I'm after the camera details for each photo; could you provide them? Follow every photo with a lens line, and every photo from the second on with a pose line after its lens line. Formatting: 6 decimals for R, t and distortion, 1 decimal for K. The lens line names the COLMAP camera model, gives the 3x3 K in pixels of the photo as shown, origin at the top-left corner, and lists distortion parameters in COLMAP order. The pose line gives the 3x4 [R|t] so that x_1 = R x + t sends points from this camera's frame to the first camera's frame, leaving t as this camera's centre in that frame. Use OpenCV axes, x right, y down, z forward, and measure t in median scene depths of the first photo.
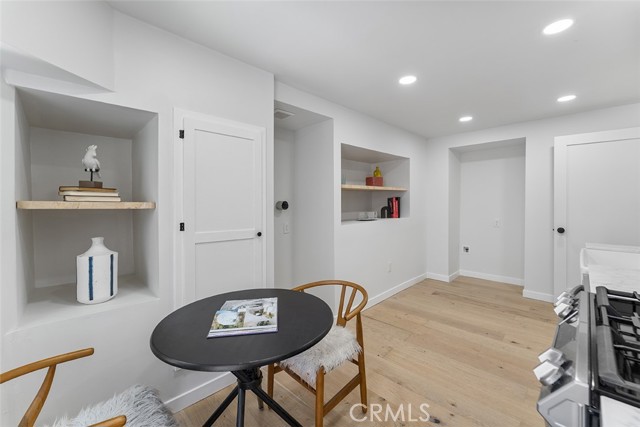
lens RADIAL K [[259.2, 0, 328.5], [0, 259.2, 201.7], [0, 0, 1]] dist [-0.001833, -0.000096]
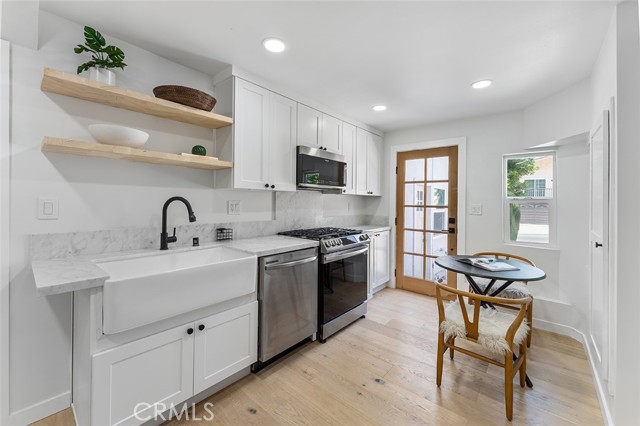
lens RADIAL K [[259.0, 0, 321.8], [0, 259.0, 204.7], [0, 0, 1]] dist [0.002053, 0.000077]
pose [[-0.997684, 0.001137, -0.068008, 0.377053], [0.000652, 0.999974, 0.007148, 0.008586], [0.068014, 0.007087, -0.997659, 1.083093]]
